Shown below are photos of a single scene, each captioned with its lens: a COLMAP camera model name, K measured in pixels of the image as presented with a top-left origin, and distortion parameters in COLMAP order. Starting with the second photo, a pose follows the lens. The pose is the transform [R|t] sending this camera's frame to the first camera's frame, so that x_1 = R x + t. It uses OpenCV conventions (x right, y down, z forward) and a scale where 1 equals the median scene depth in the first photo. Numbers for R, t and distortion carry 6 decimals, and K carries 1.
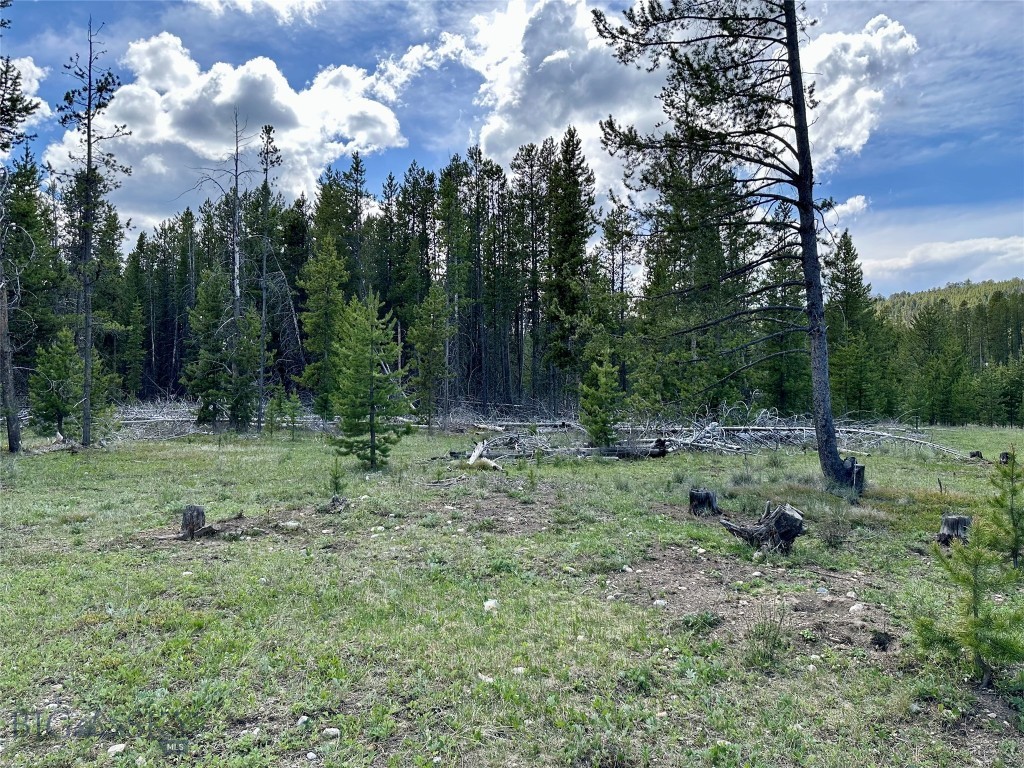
lens RADIAL K [[696.6, 0, 517.8], [0, 696.6, 354.0], [0, 0, 1]] dist [-0.001969, -0.036044]
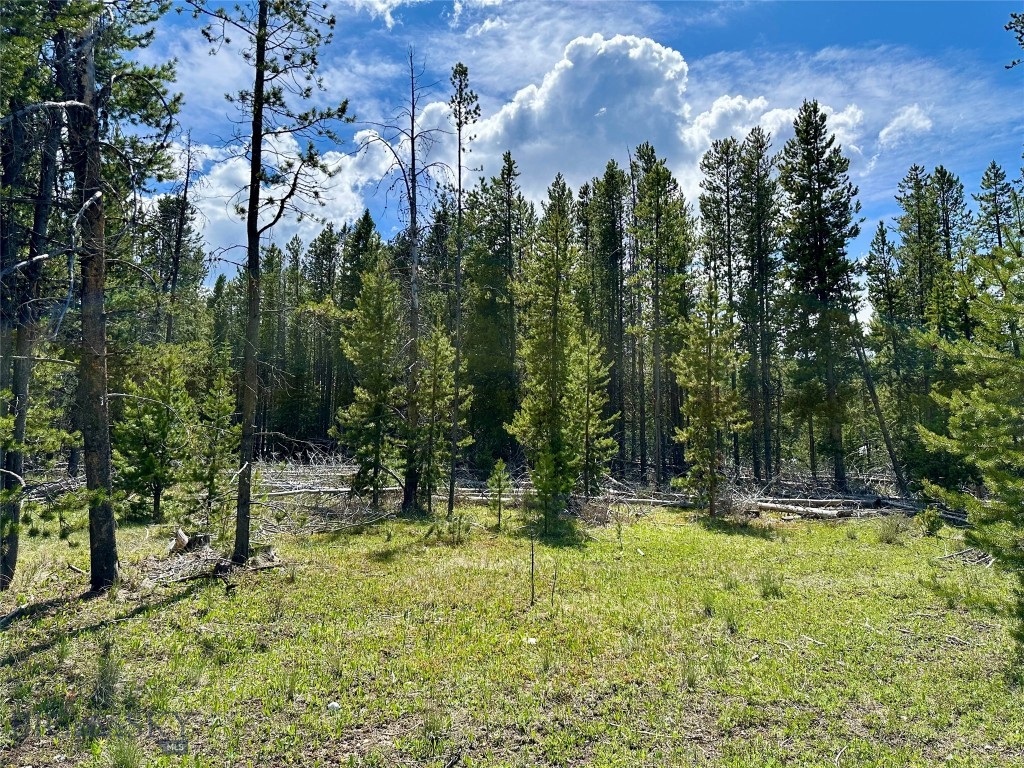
lens RADIAL K [[696.6, 0, 518.5], [0, 696.6, 375.6], [0, 0, 1]] dist [-0.001969, -0.036044]
pose [[0.998915, -0.010838, -0.045287, -0.208682], [0.007425, 0.997167, -0.074854, 0.026362], [0.045969, 0.074437, 0.996166, 0.256364]]
